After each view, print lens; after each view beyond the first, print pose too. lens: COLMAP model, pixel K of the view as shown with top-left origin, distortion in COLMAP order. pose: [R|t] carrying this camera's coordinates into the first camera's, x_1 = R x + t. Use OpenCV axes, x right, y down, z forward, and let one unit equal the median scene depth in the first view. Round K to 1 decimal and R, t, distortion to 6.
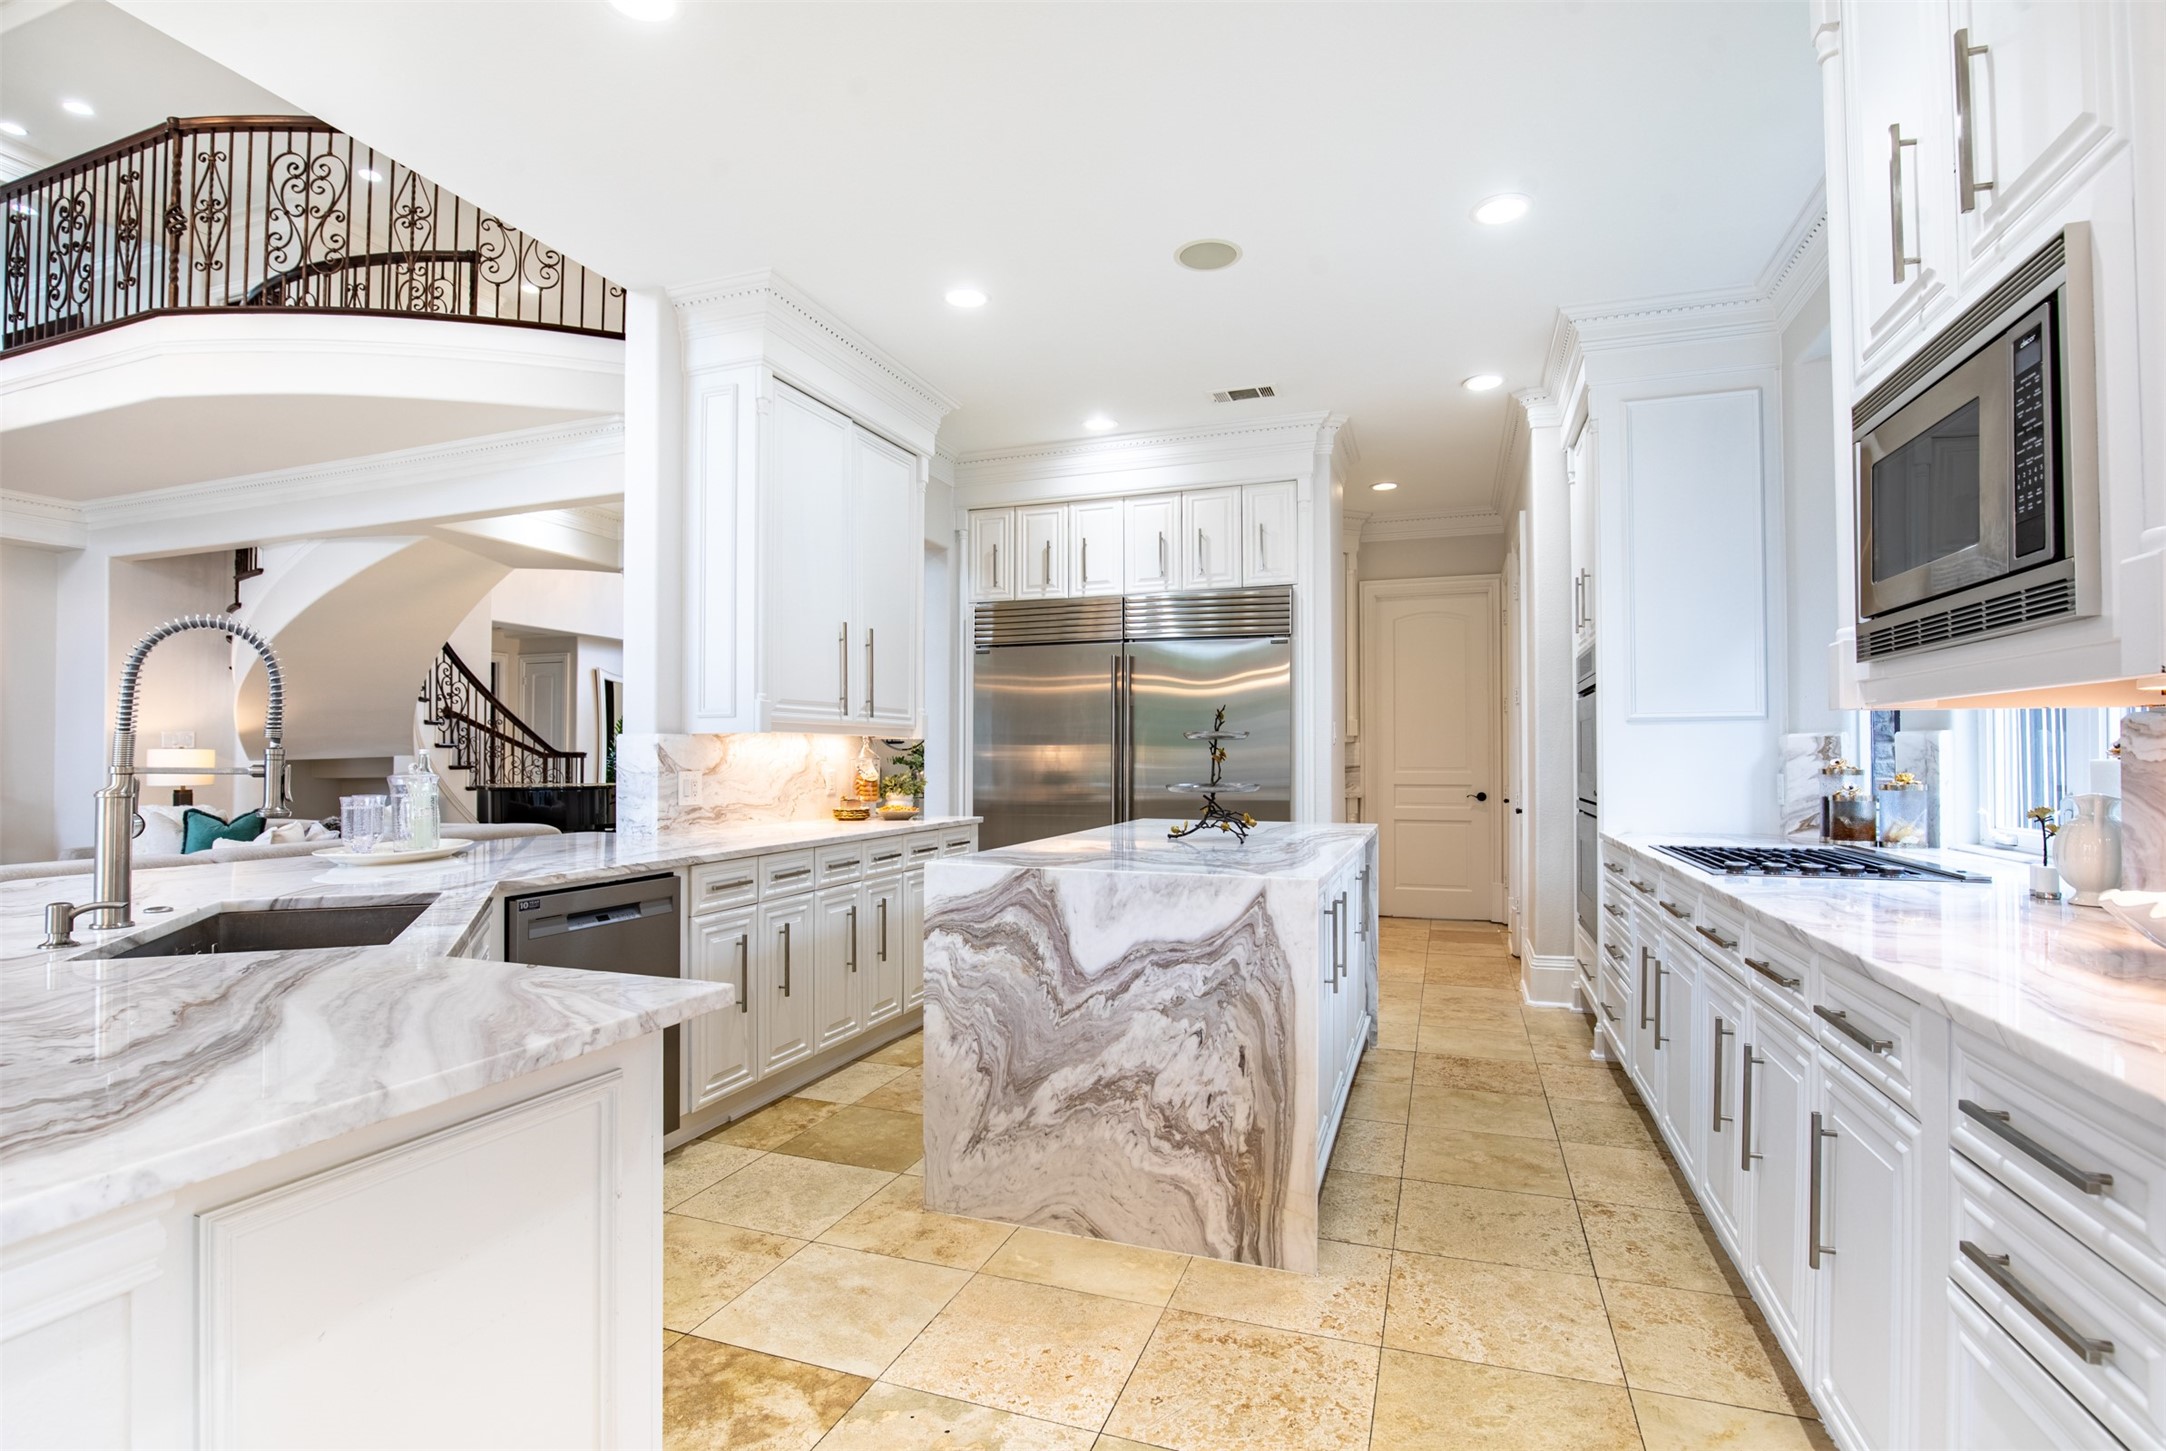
lens RADIAL K [[1070.8, 0, 1083.0], [0, 1070.8, 725.5], [0, 0, 1]] dist [0.163772, 0.058440]
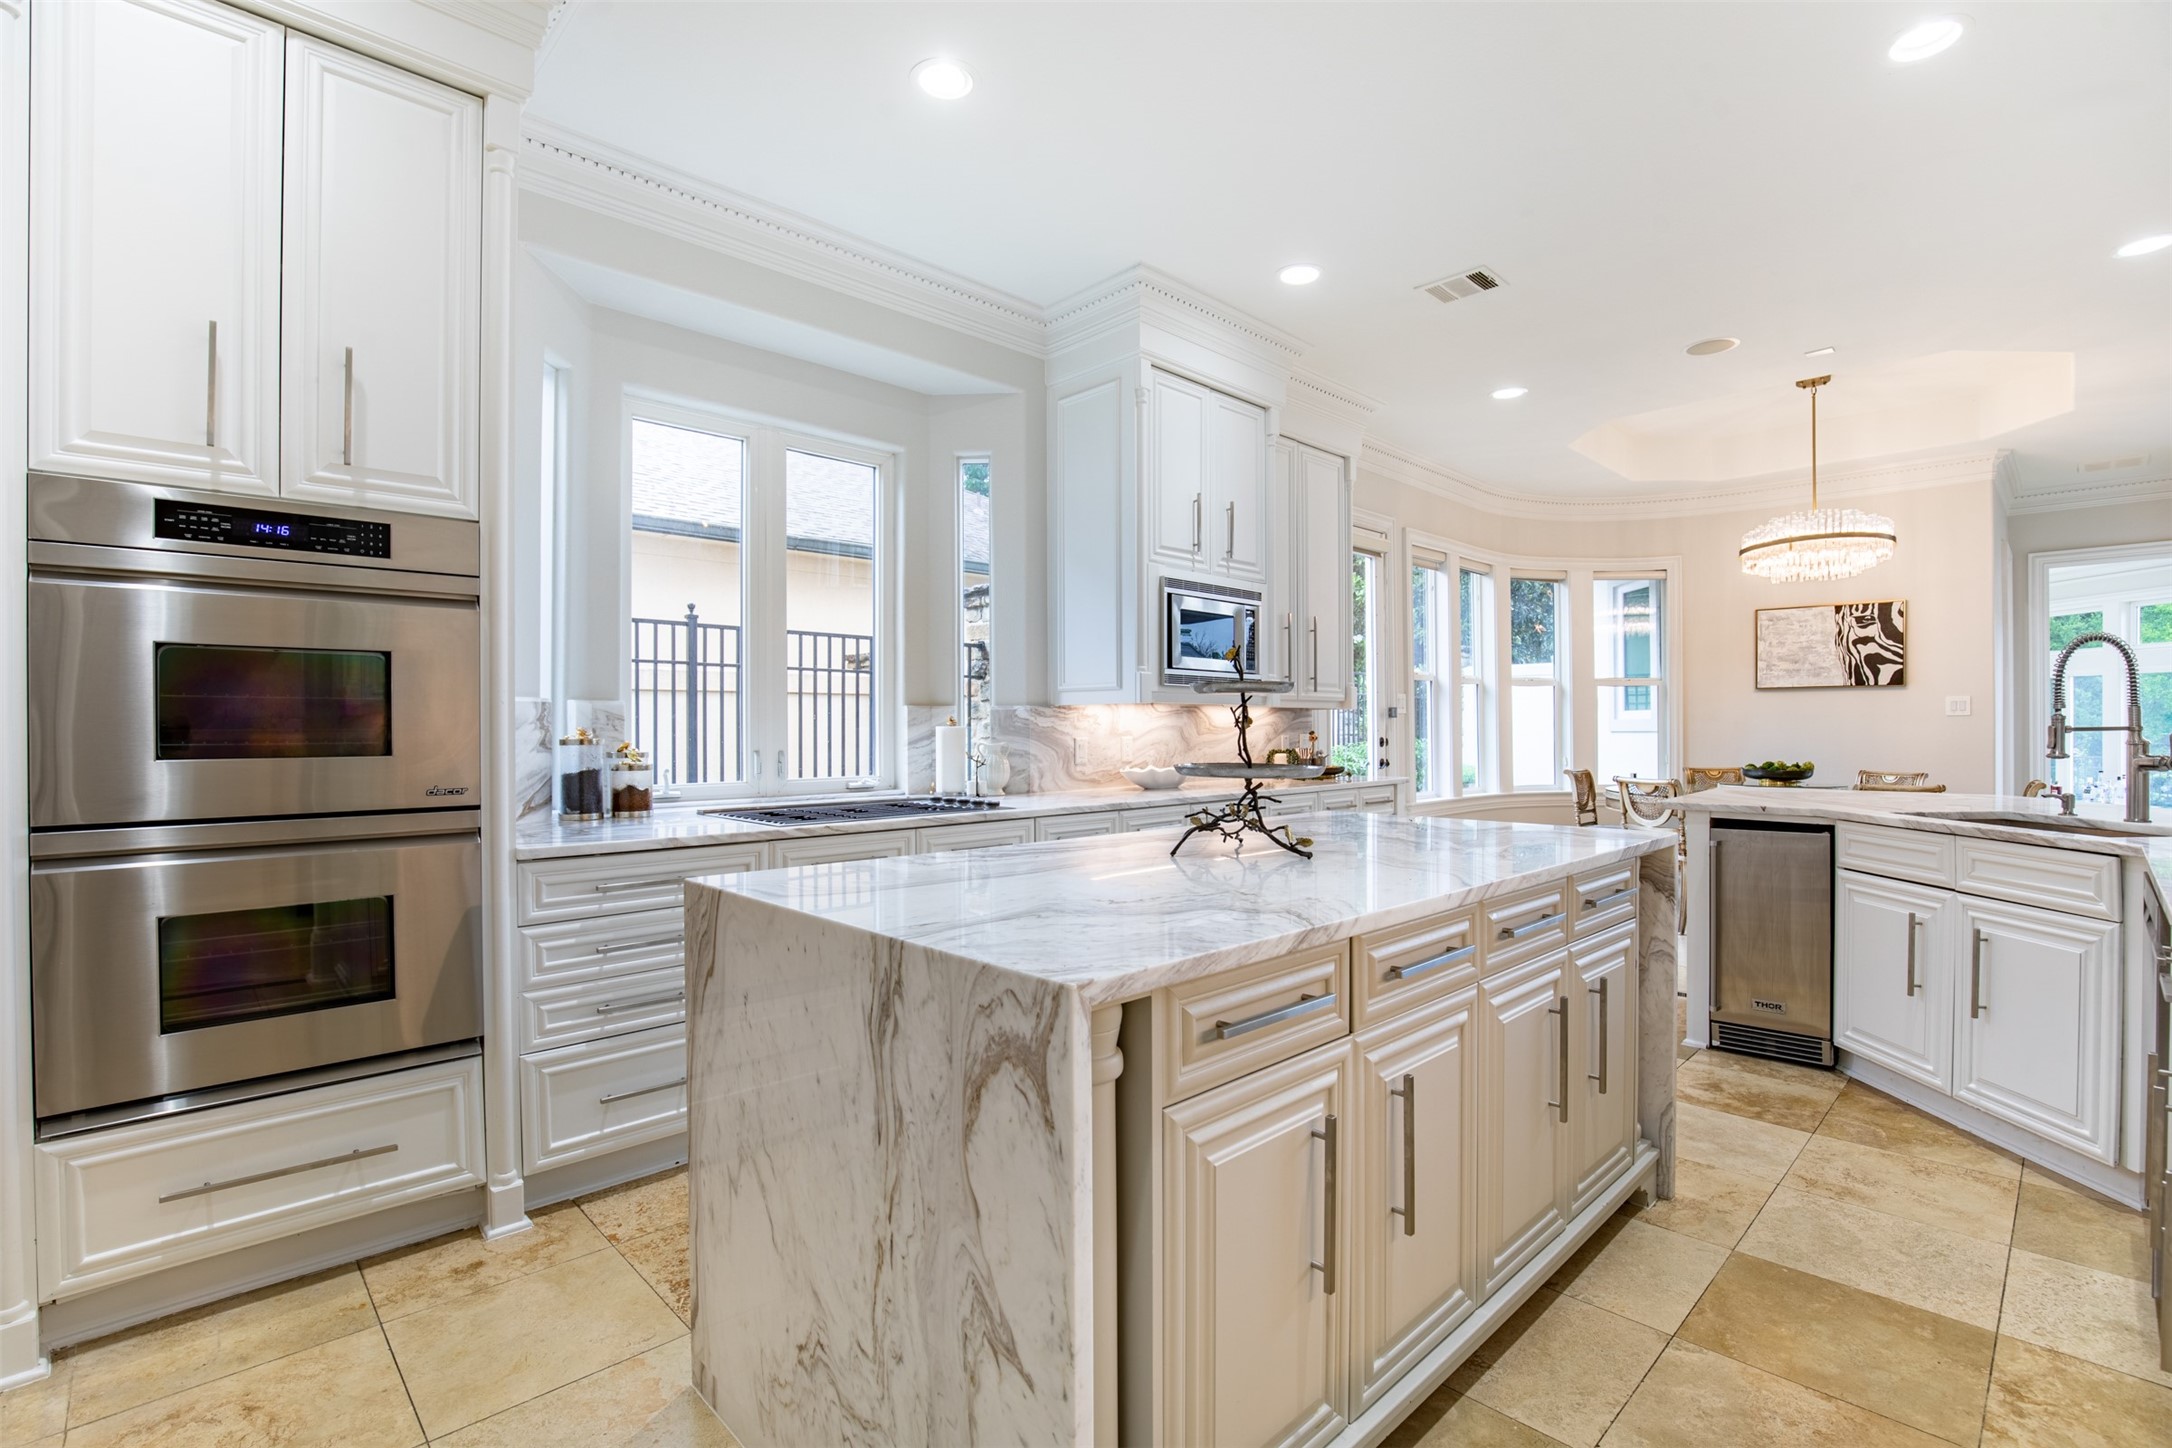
lens RADIAL K [[1016.9, 0, 1086.0], [0, 1016.9, 724.0], [0, 0, 1]] dist [-0.027078, 0.000251]
pose [[-0.897399, 0.010801, 0.441087, -0.054875], [-0.004792, 0.999403, -0.034223, 0.048305], [-0.441193, -0.032825, -0.896812, 1.468617]]
